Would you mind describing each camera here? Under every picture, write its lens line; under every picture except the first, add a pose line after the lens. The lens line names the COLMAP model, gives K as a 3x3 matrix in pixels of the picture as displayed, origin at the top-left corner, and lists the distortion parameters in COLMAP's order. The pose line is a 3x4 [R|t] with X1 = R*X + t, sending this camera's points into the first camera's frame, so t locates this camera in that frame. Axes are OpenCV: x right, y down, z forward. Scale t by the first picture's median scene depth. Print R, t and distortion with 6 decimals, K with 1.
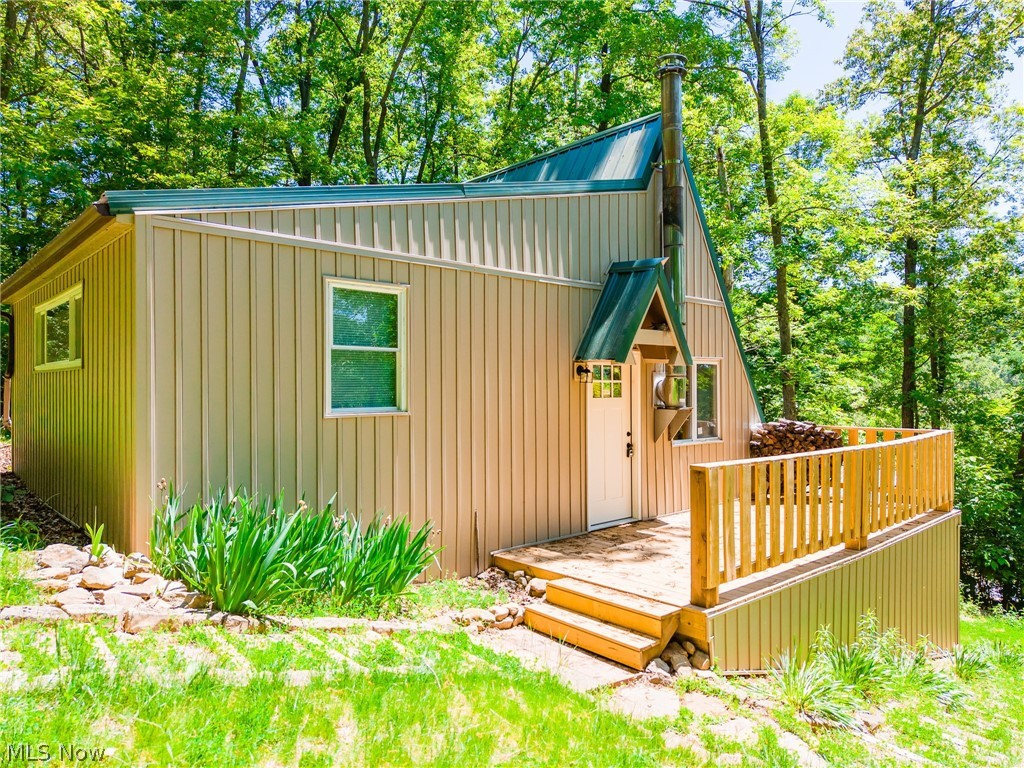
lens RADIAL K [[681.2, 0, 508.0], [0, 681.2, 382.1], [0, 0, 1]] dist [0.054708, -0.057049]
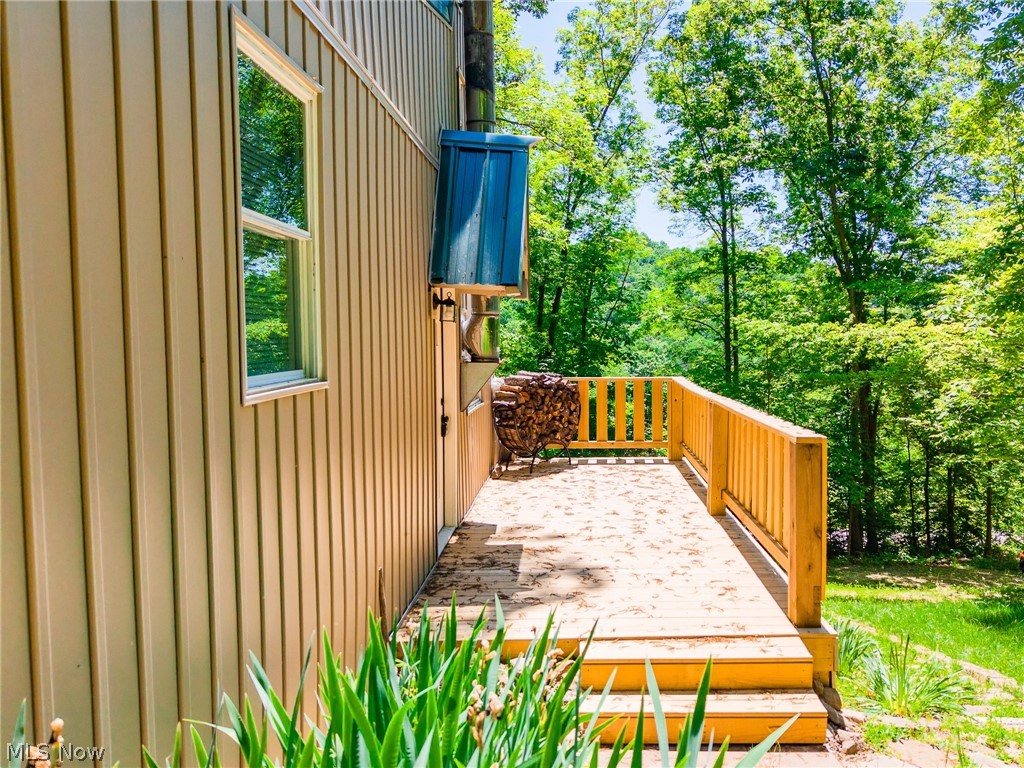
lens RADIAL K [[807.4, 0, 512.0], [0, 807.4, 384.0], [0, 0, 1]] dist [0.009933, 0.002954]
pose [[0.649630, -0.044501, 0.758947, -0.501630], [-0.006176, 0.997944, 0.063801, 0.012976], [-0.760225, -0.046134, 0.648020, 0.610245]]
